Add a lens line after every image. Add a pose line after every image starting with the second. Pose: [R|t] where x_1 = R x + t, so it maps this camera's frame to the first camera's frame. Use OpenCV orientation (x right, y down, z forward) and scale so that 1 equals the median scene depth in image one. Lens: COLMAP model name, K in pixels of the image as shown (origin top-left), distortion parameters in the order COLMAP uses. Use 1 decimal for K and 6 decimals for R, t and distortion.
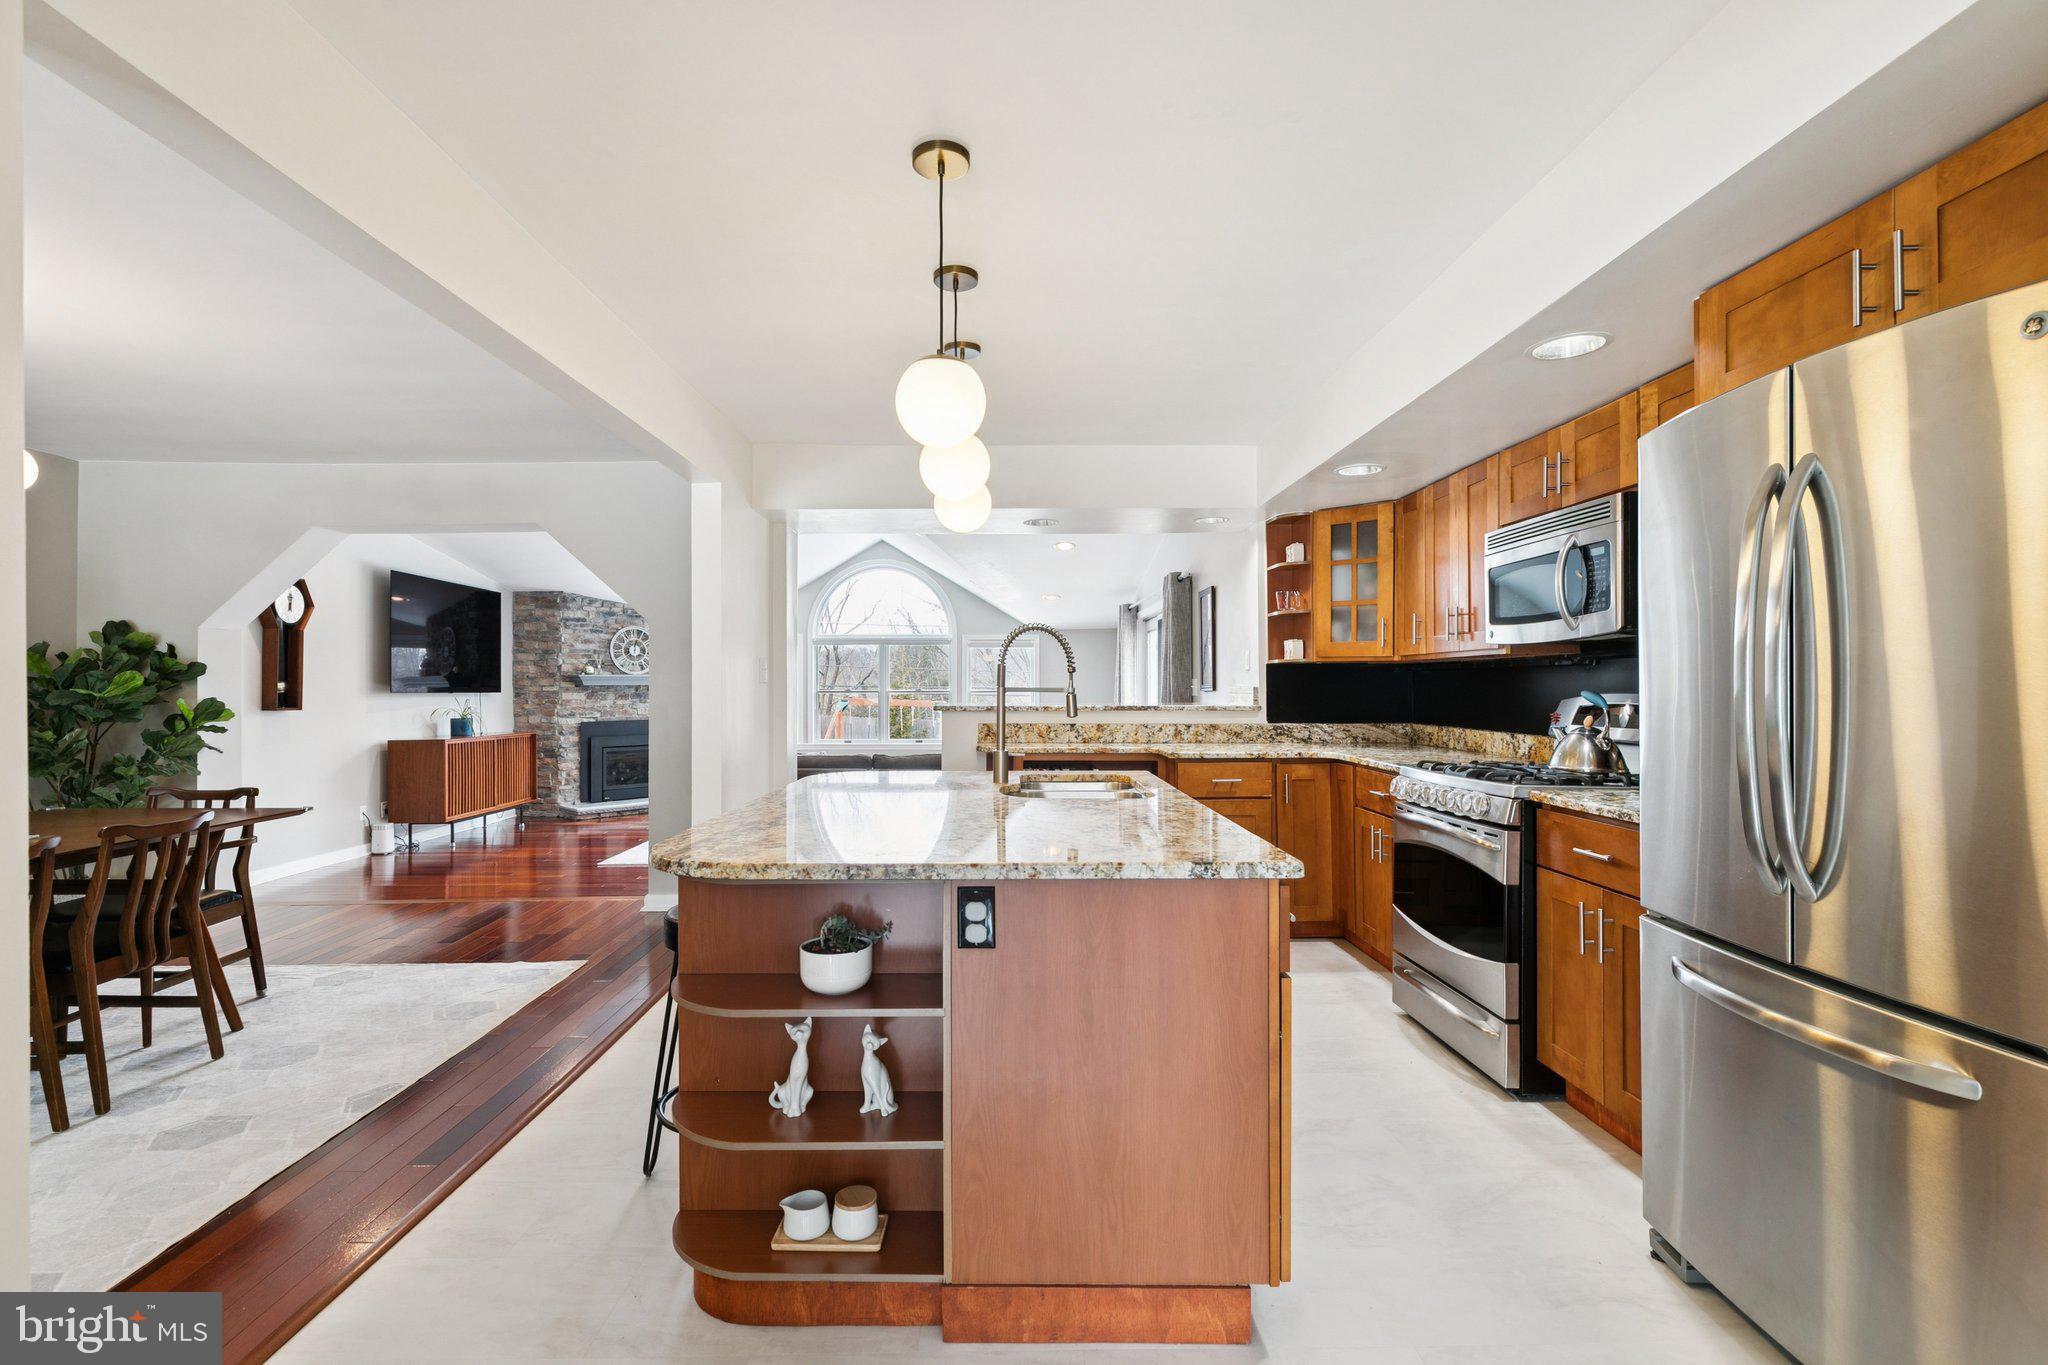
lens RADIAL K [[927.3, 0, 1000.9], [0, 927.3, 690.2], [0, 0, 1]] dist [0.001012, -0.000309]
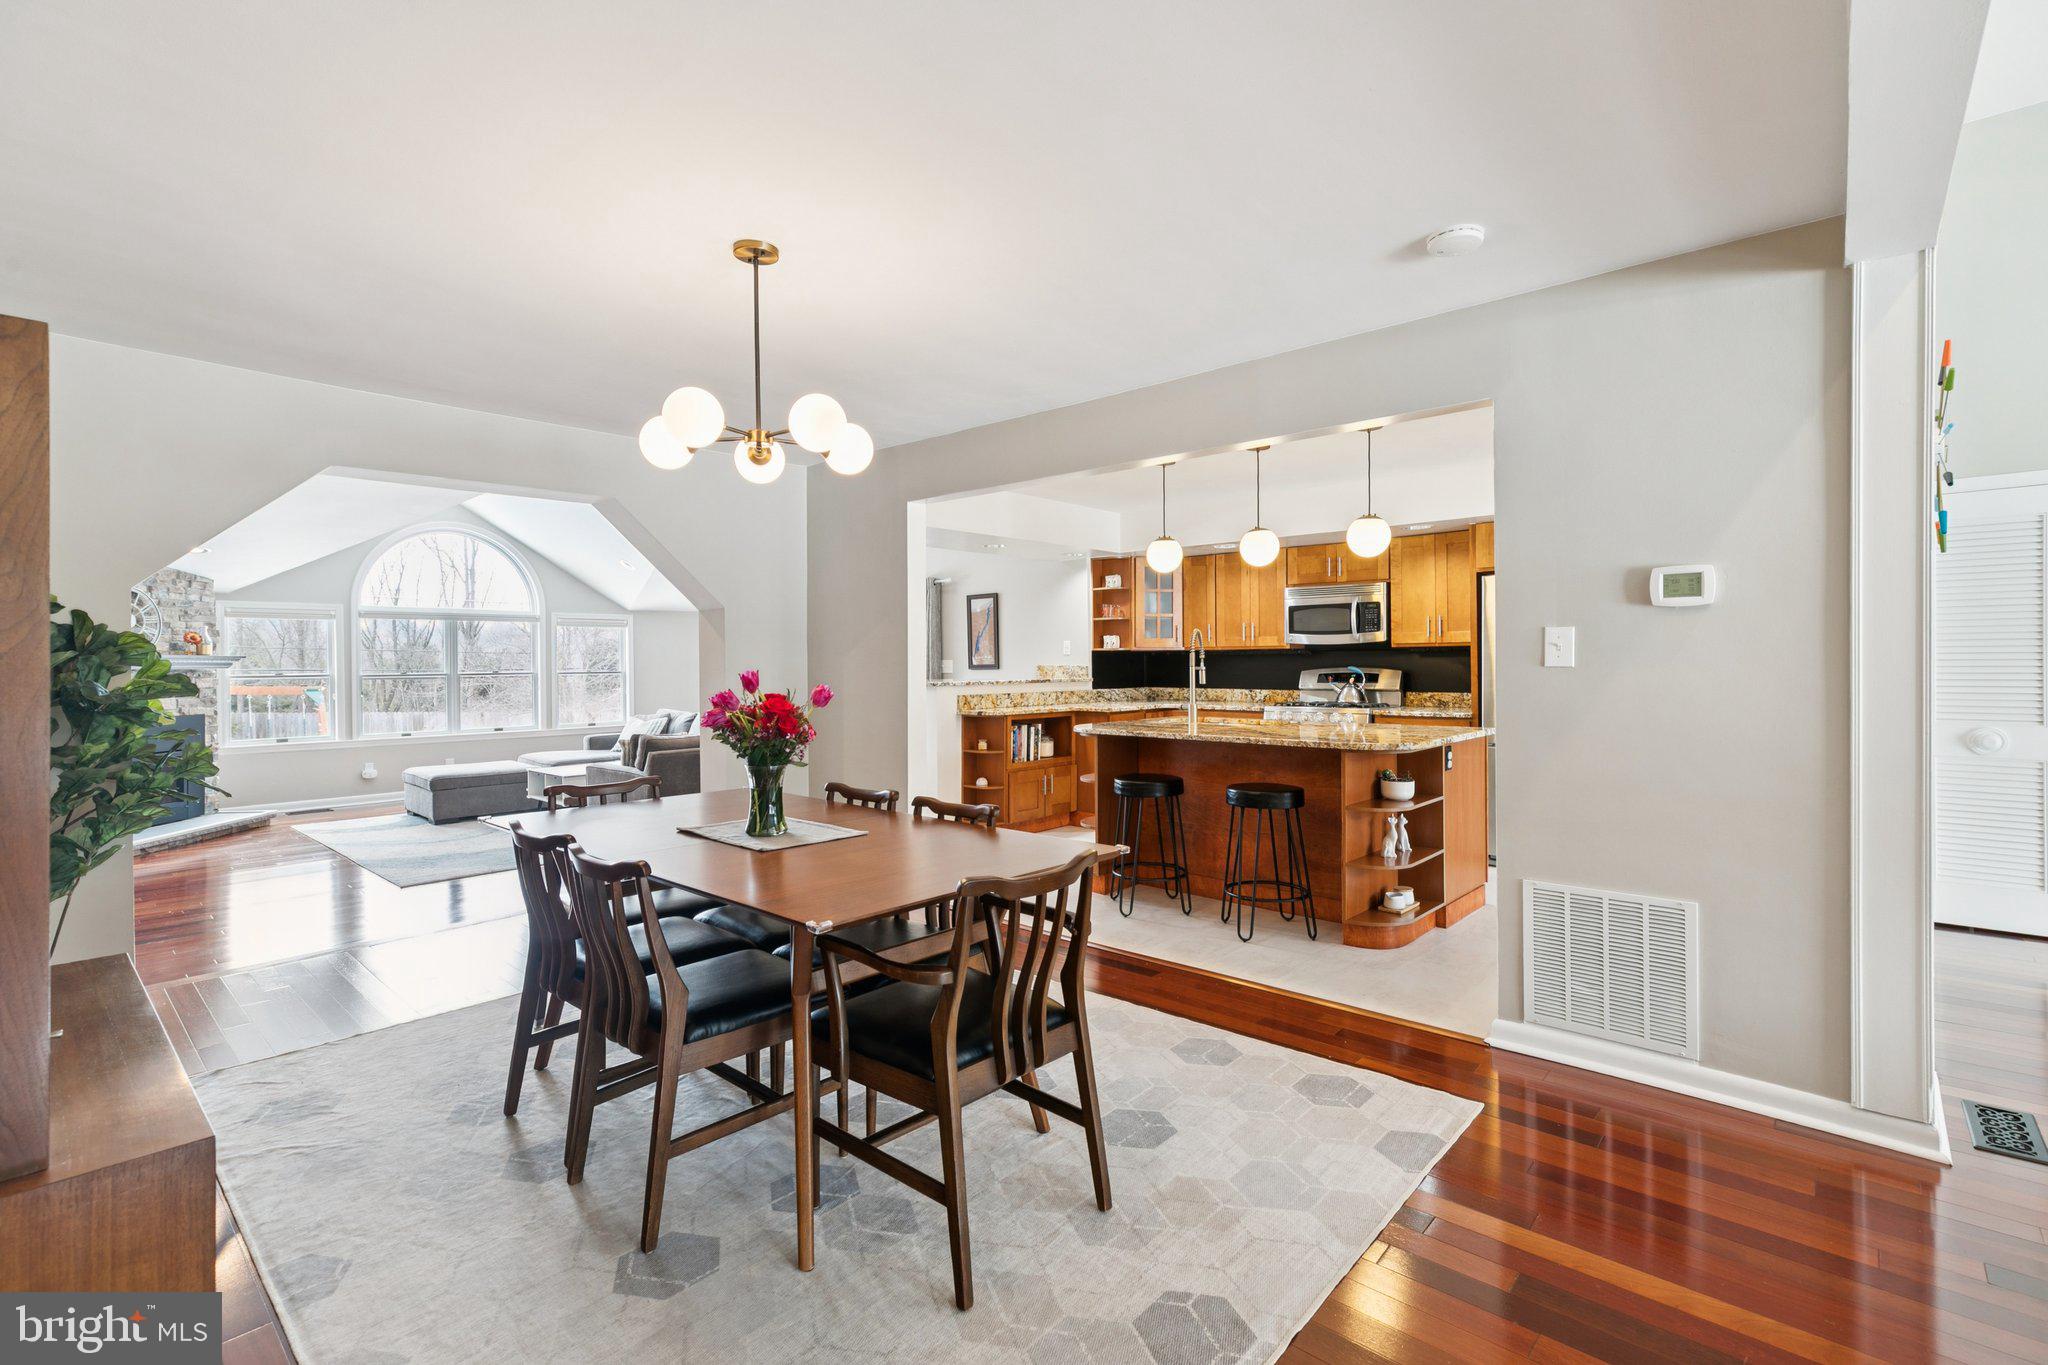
lens RADIAL K [[927.3, 0, 1025.3], [0, 927.3, 659.9], [0, 0, 1]] dist [0.001012, -0.000309]
pose [[0.667572, -0.001789, 0.744543, -0.935598], [0.008794, 0.999946, -0.005483, -0.005800], [-0.744493, 0.010208, 0.667552, 0.055095]]
